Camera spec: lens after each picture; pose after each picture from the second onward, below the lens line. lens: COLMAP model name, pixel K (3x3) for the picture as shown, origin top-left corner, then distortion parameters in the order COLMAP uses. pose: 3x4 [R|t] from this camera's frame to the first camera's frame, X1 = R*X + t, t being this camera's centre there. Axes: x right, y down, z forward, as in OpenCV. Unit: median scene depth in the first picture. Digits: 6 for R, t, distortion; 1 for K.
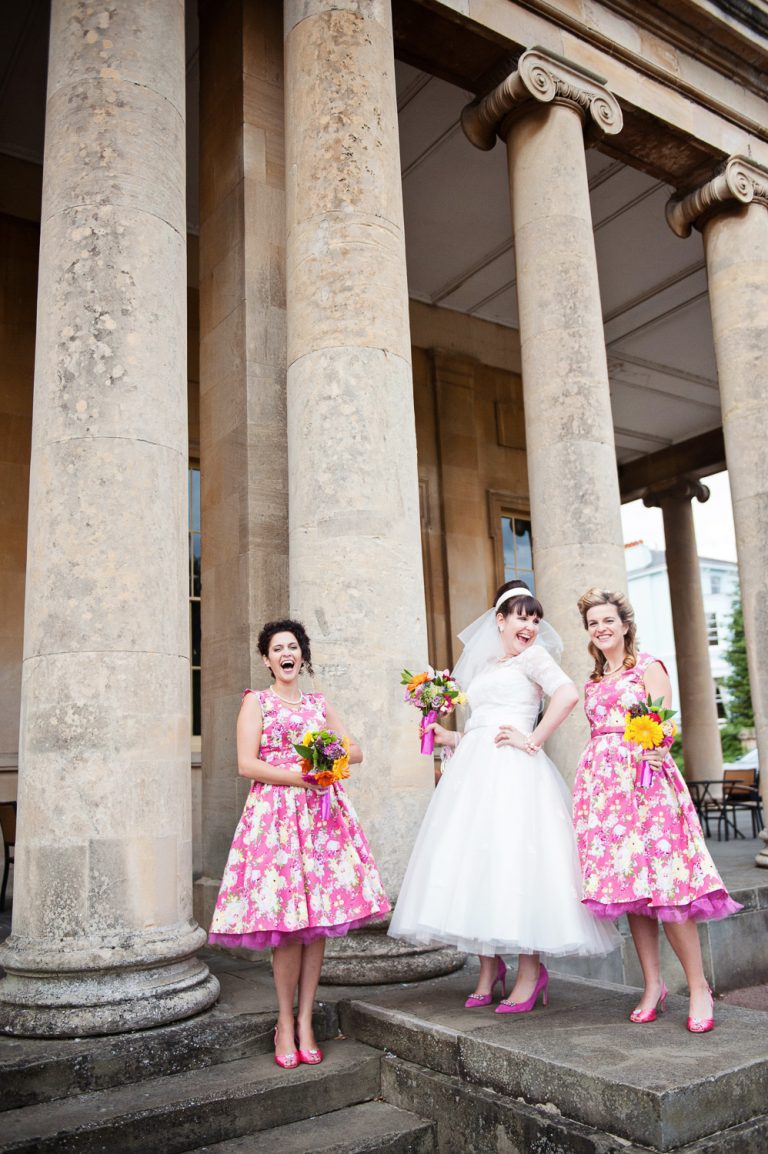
lens RADIAL K [[920.4, 0, 359.3], [0, 920.4, 613.9], [0, 0, 1]] dist [-0.010594, -0.003023]
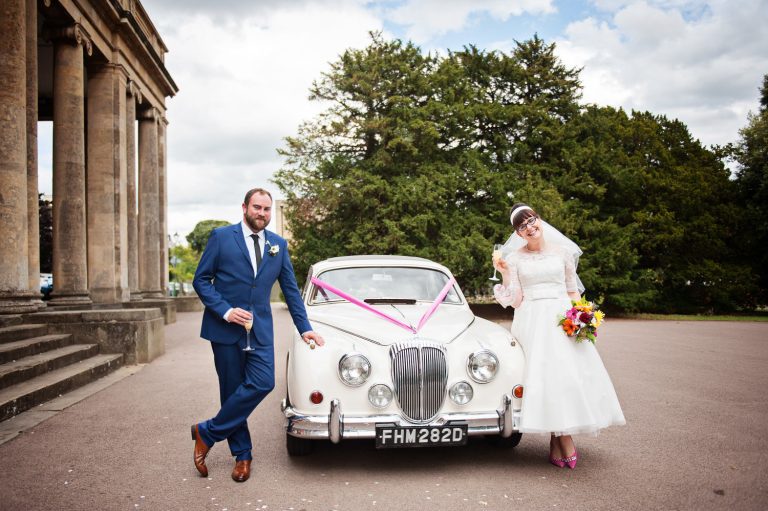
lens RADIAL K [[612.6, 0, 384.0], [0, 612.6, 255.5], [0, 0, 1]] dist [-0.010594, -0.003023]
pose [[0.403095, 0.064589, 0.912876, -1.257179], [-0.147895, 0.988992, -0.004669, 0.015186], [-0.903128, -0.133128, 0.408211, -0.880609]]
